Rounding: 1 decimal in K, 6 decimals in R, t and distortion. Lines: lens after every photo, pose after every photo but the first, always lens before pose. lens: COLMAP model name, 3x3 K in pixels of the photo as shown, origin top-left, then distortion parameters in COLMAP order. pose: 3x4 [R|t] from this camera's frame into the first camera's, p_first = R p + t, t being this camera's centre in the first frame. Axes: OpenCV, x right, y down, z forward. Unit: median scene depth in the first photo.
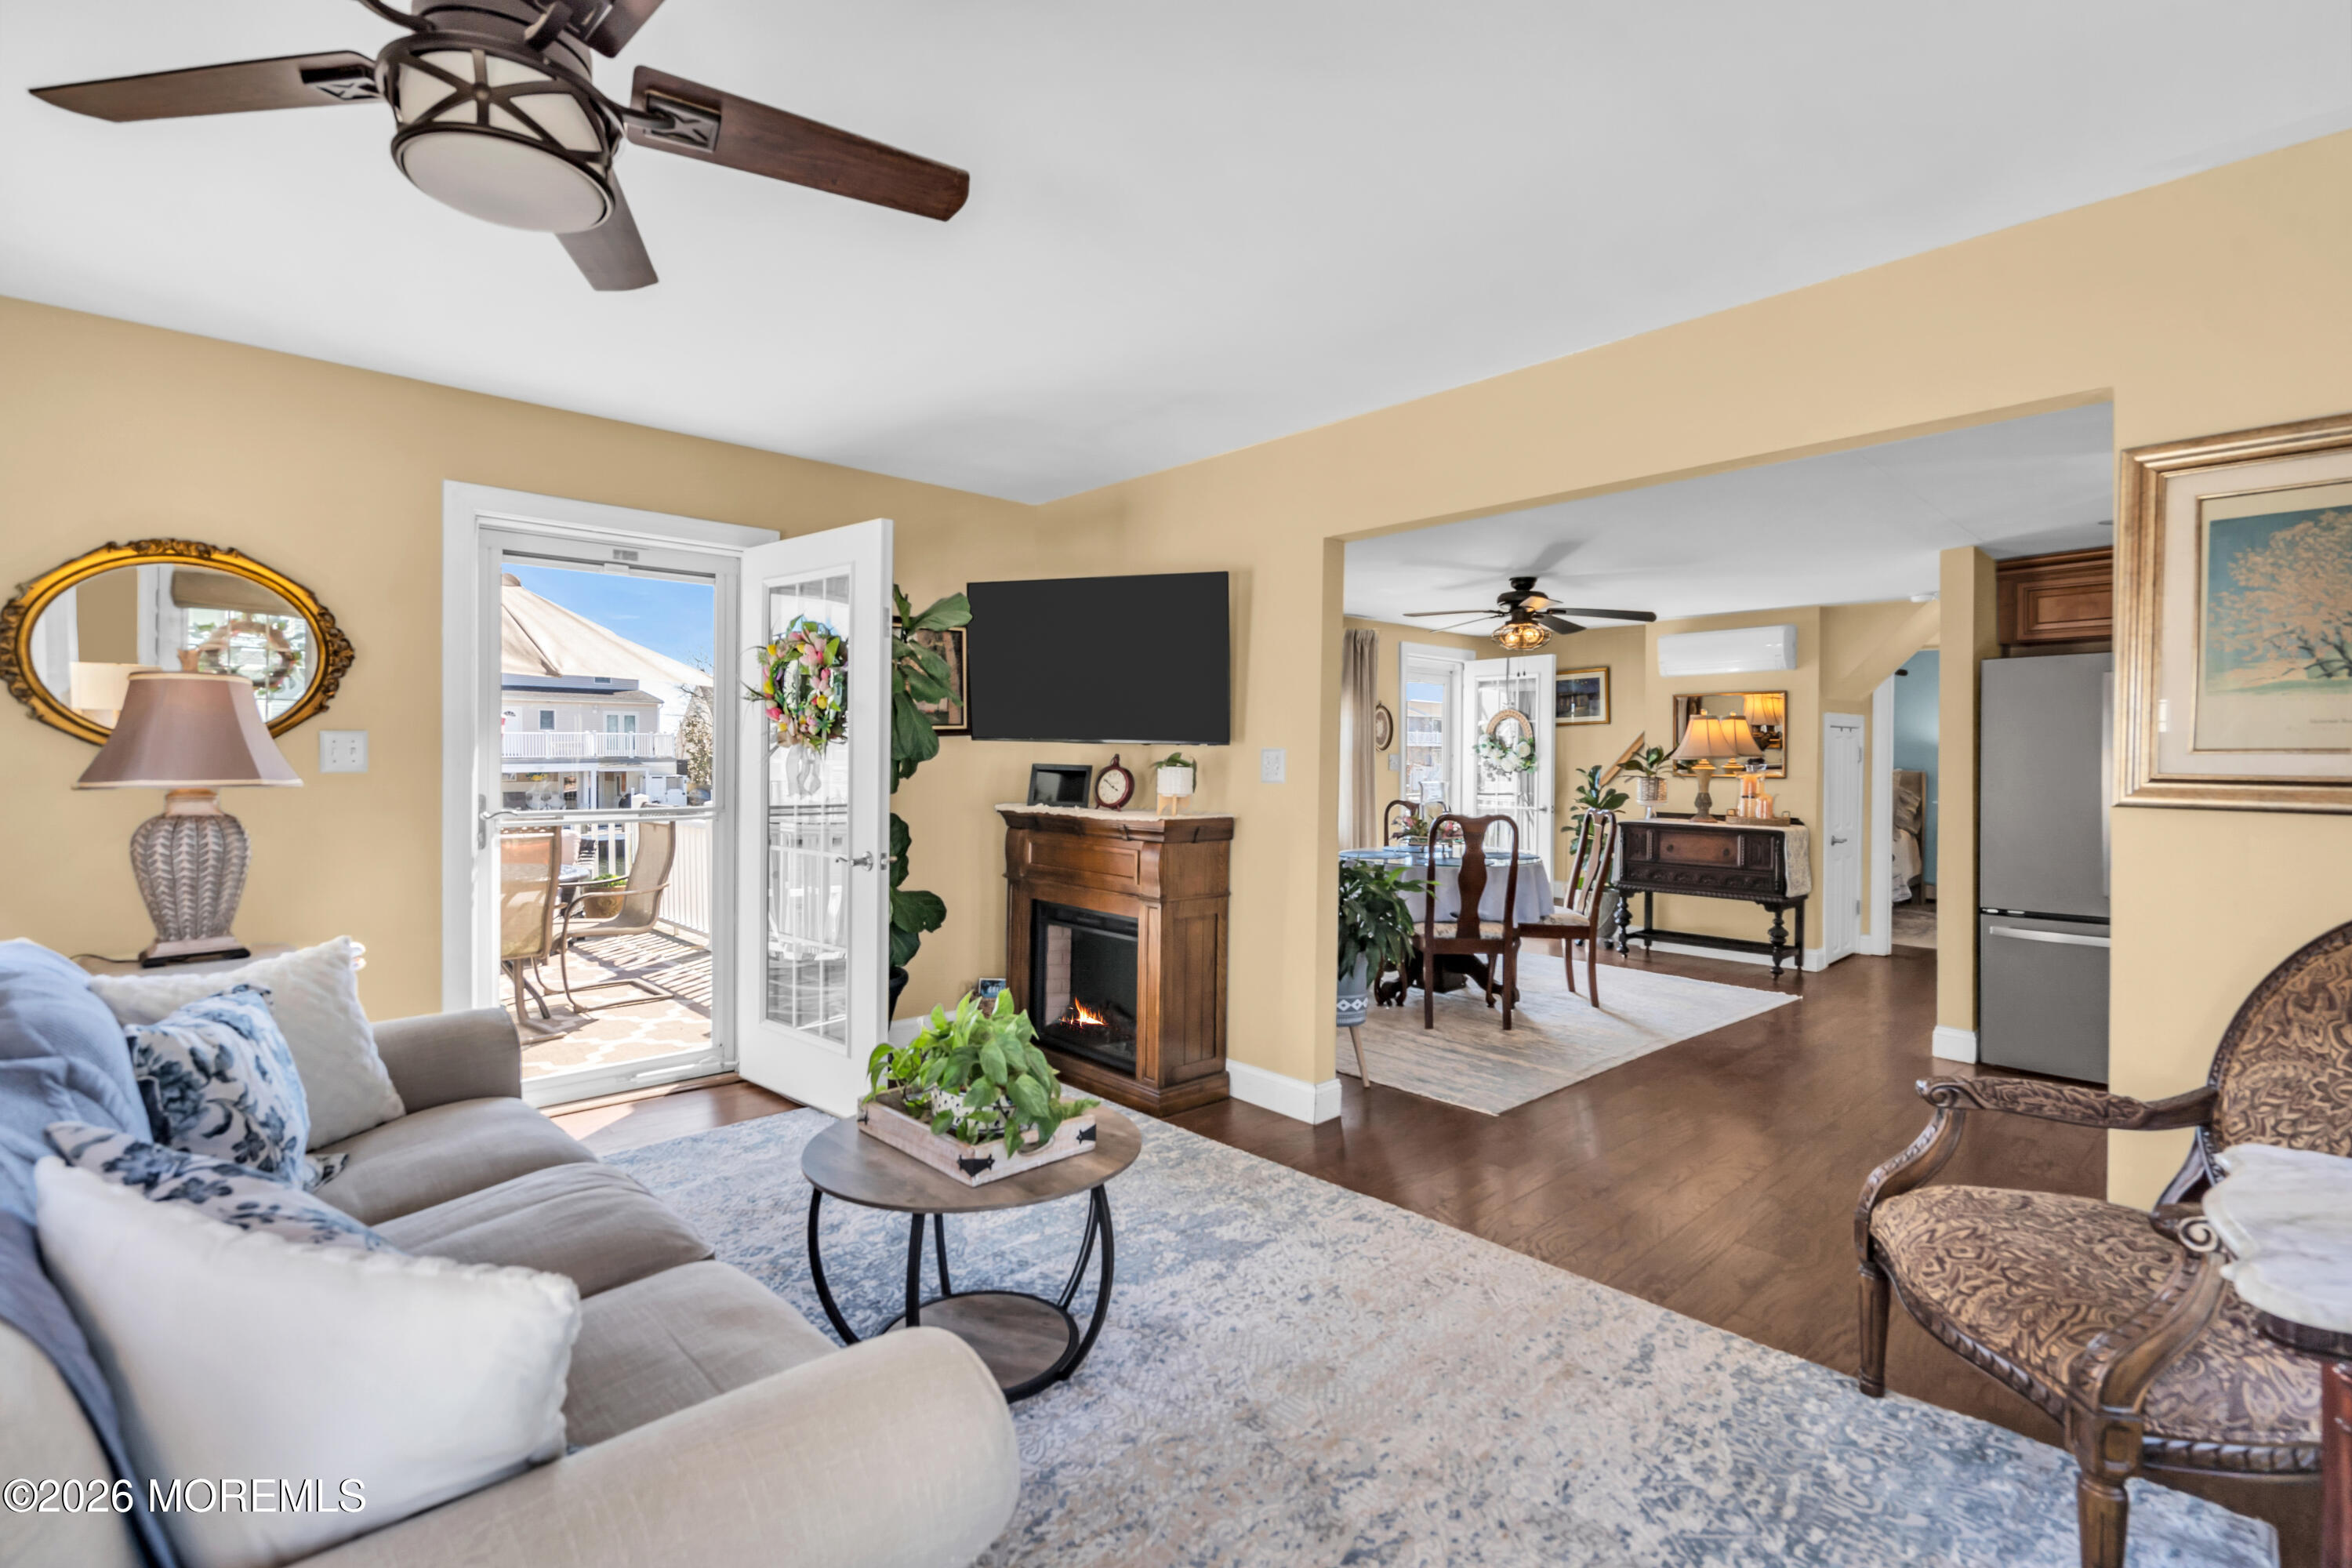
lens RADIAL K [[1077.3, 0, 1184.0], [0, 1077.3, 762.1], [0, 0, 1]] dist [0.000321, -0.000826]
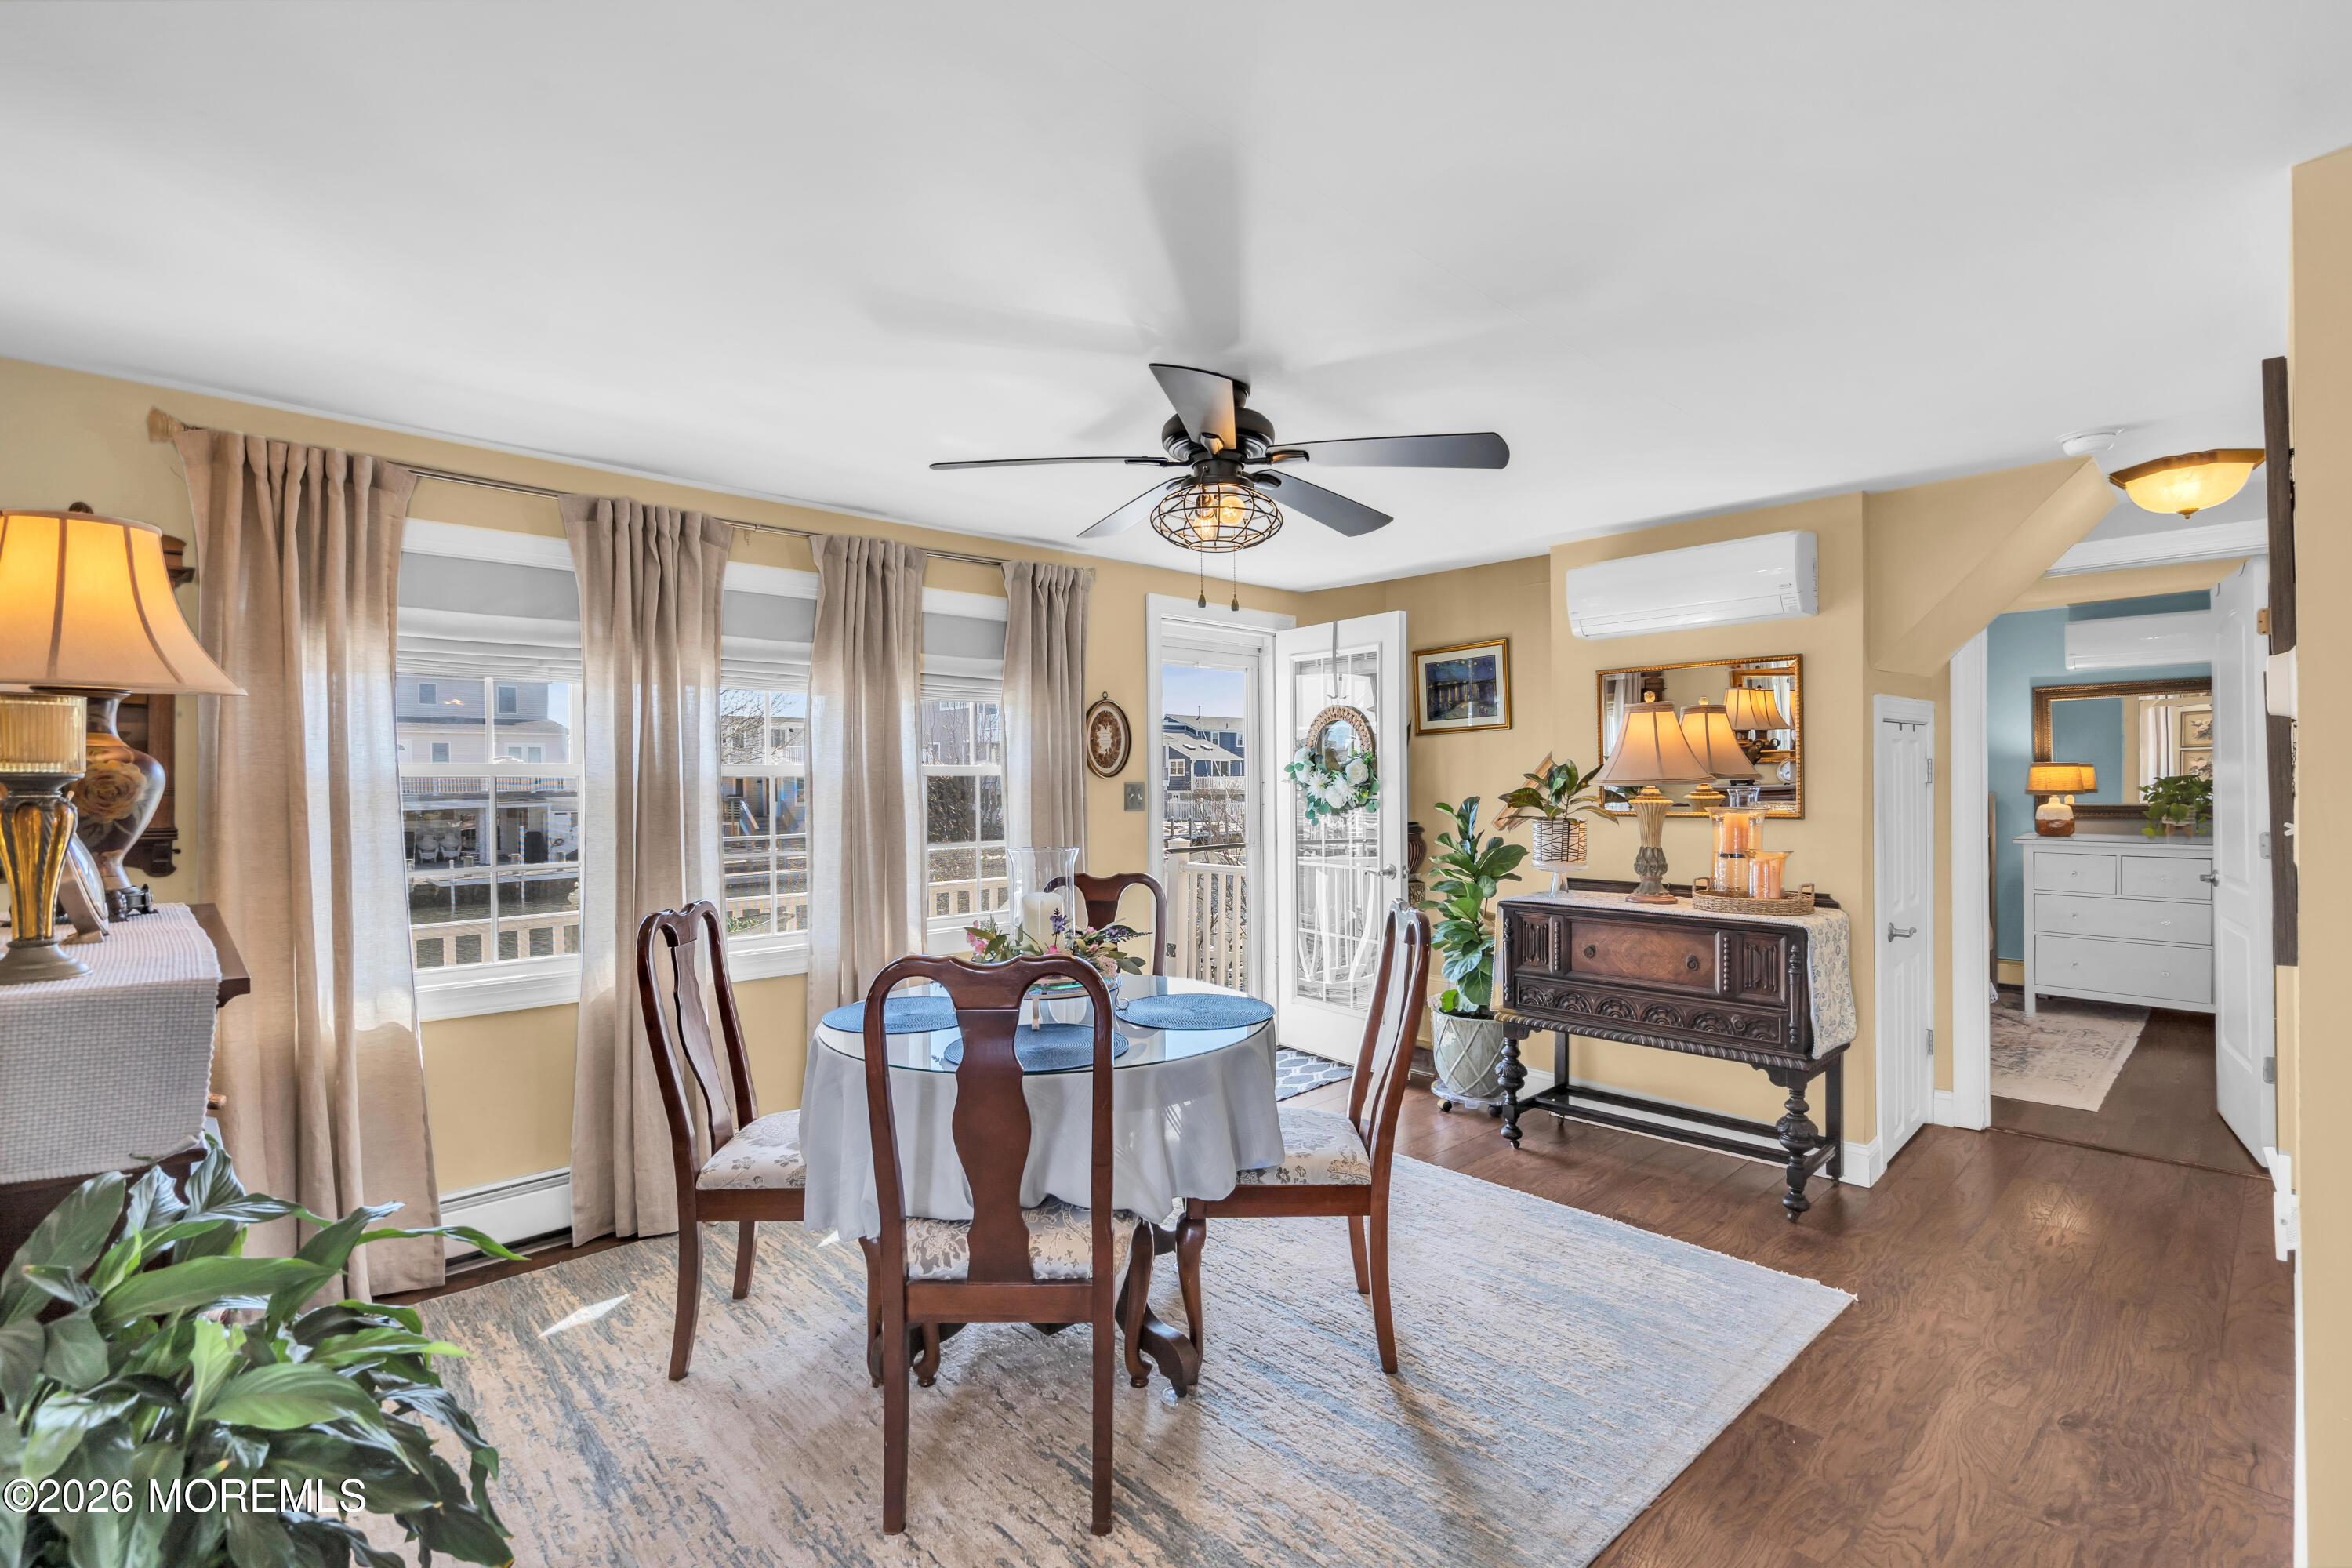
lens RADIAL K [[1077.3, 0, 1181.1], [0, 1077.3, 783.8], [0, 0, 1]] dist [0.000321, -0.000826]
pose [[0.999803, -0.015596, 0.012249, 0.242504], [0.015627, 0.999875, -0.002456, -0.005601], [-0.012209, 0.002647, 0.999922, 0.466245]]
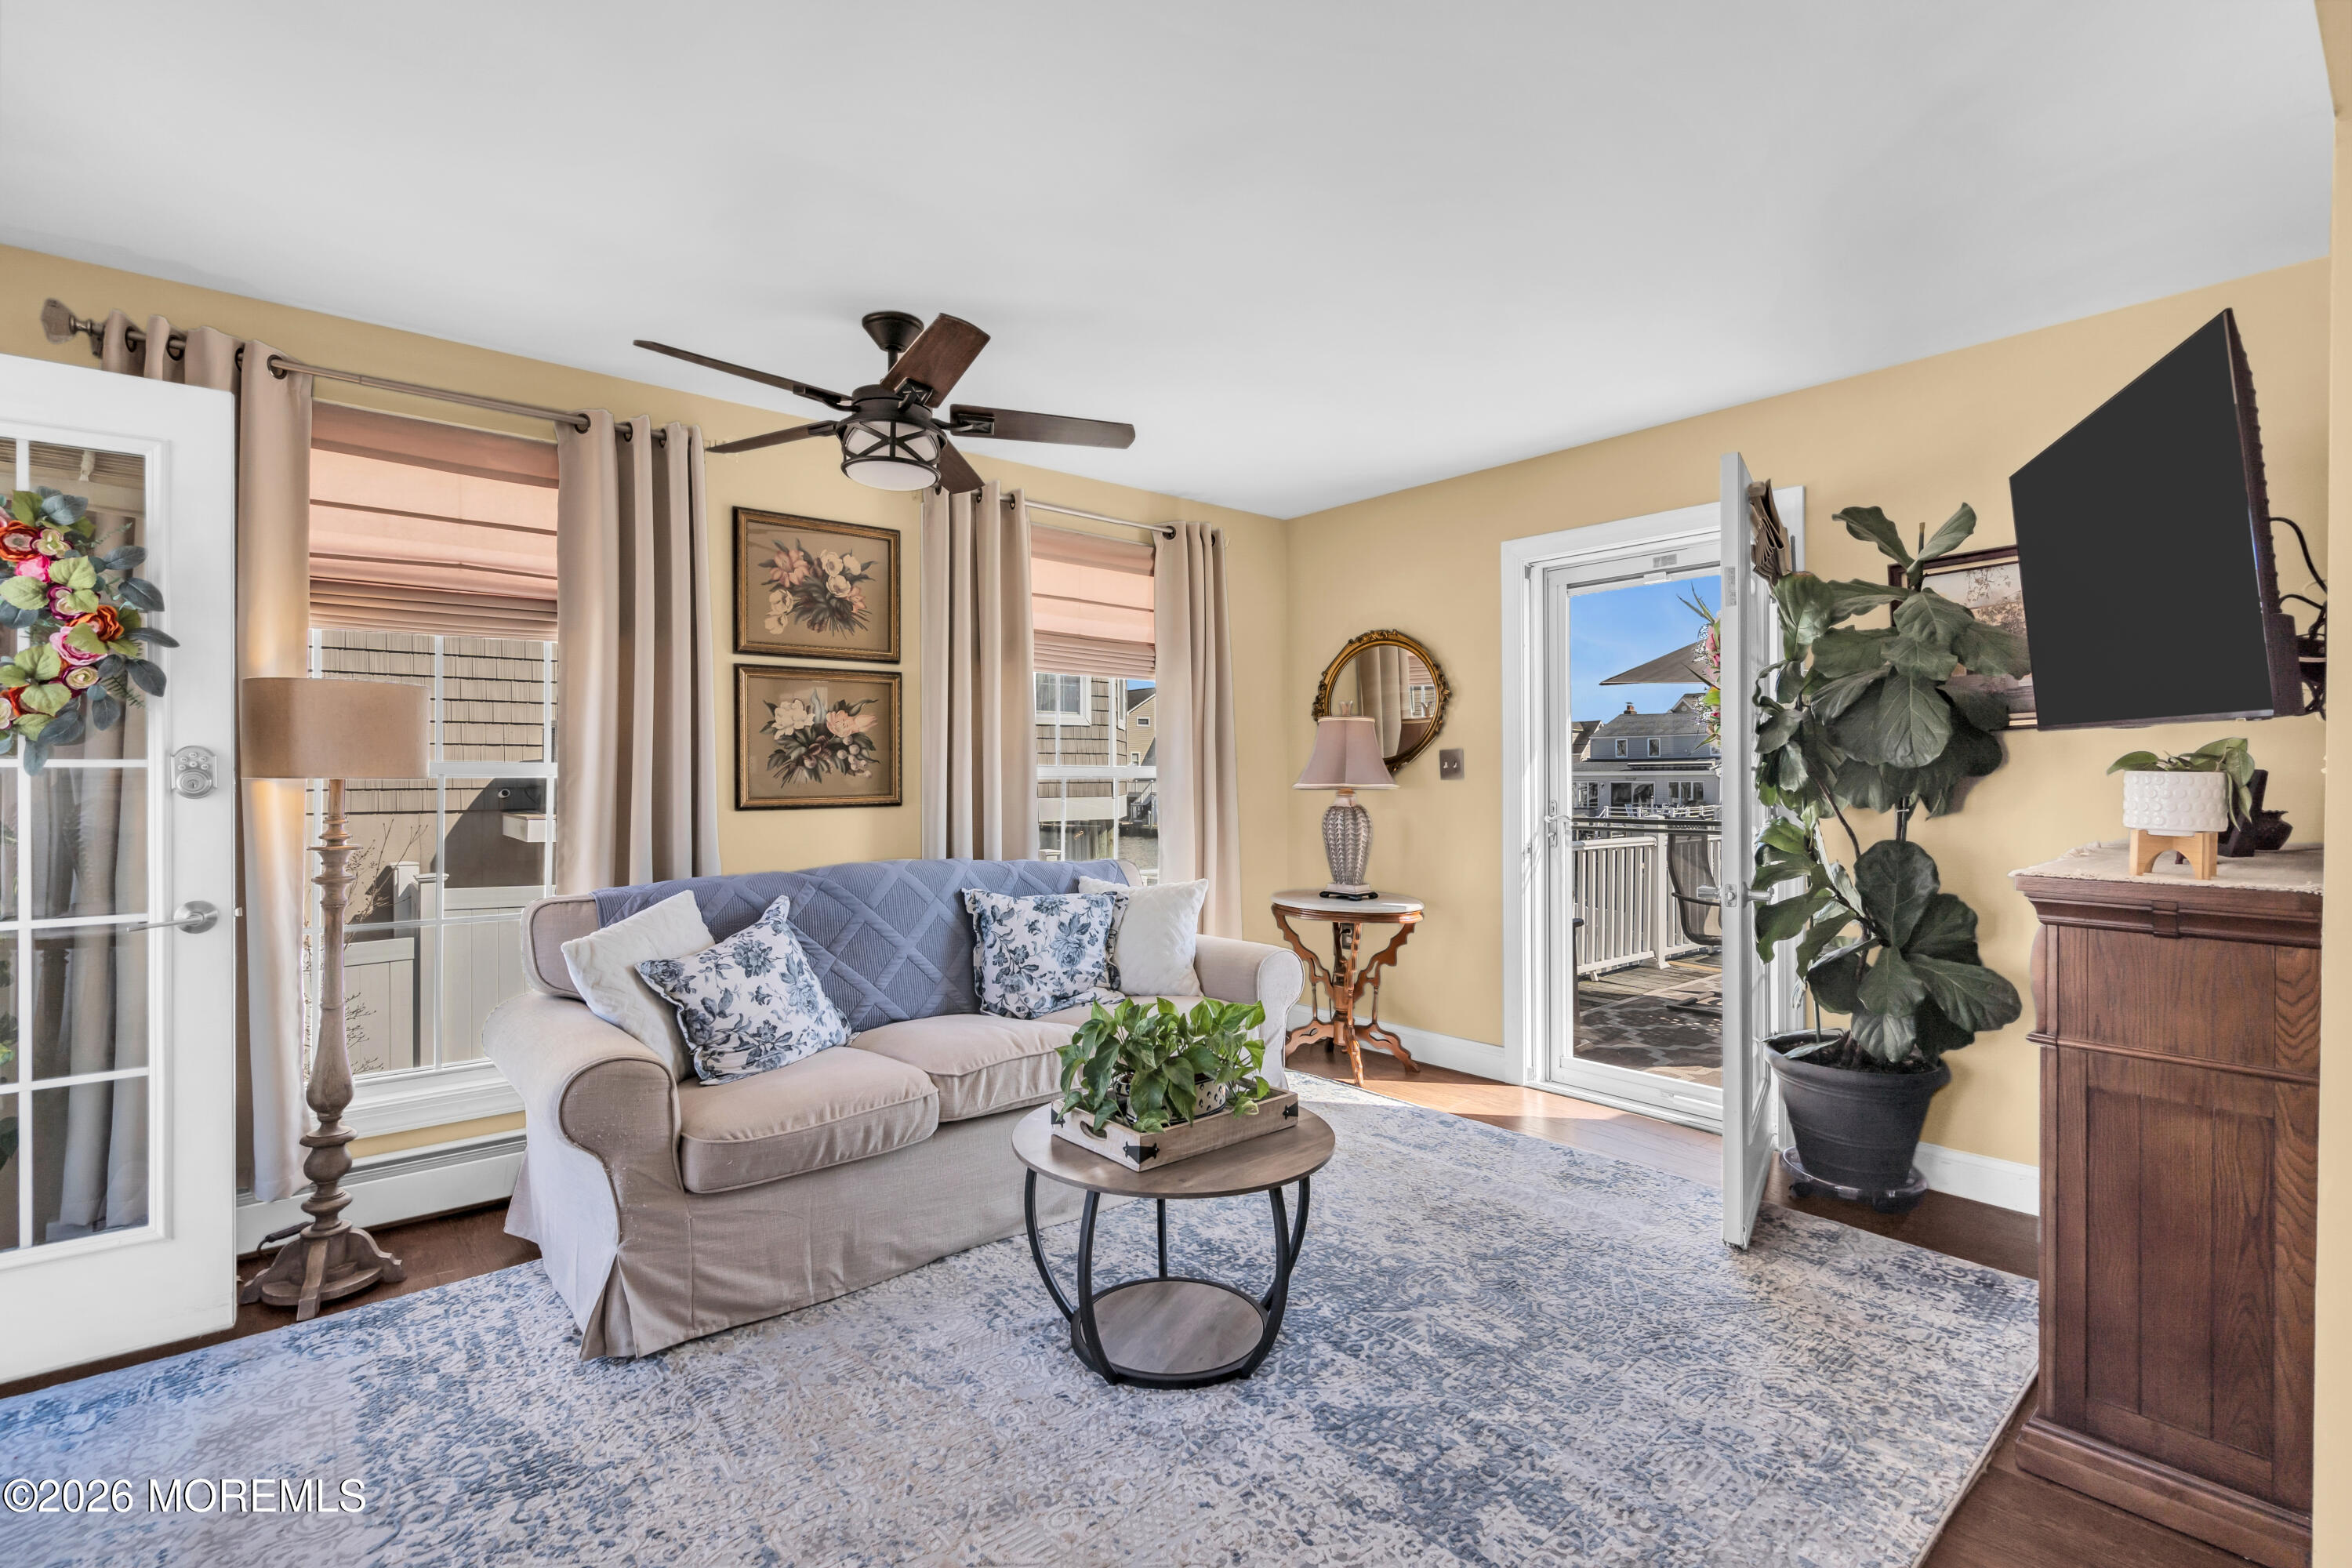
lens RADIAL K [[1077.3, 0, 1176.4], [0, 1077.3, 769.3], [0, 0, 1]] dist [0.000321, -0.000826]
pose [[-0.060810, -0.011332, -0.998085, 0.279415], [0.000040, 0.999936, -0.011355, 0.005324], [0.998149, -0.000730, -0.060806, 0.352993]]
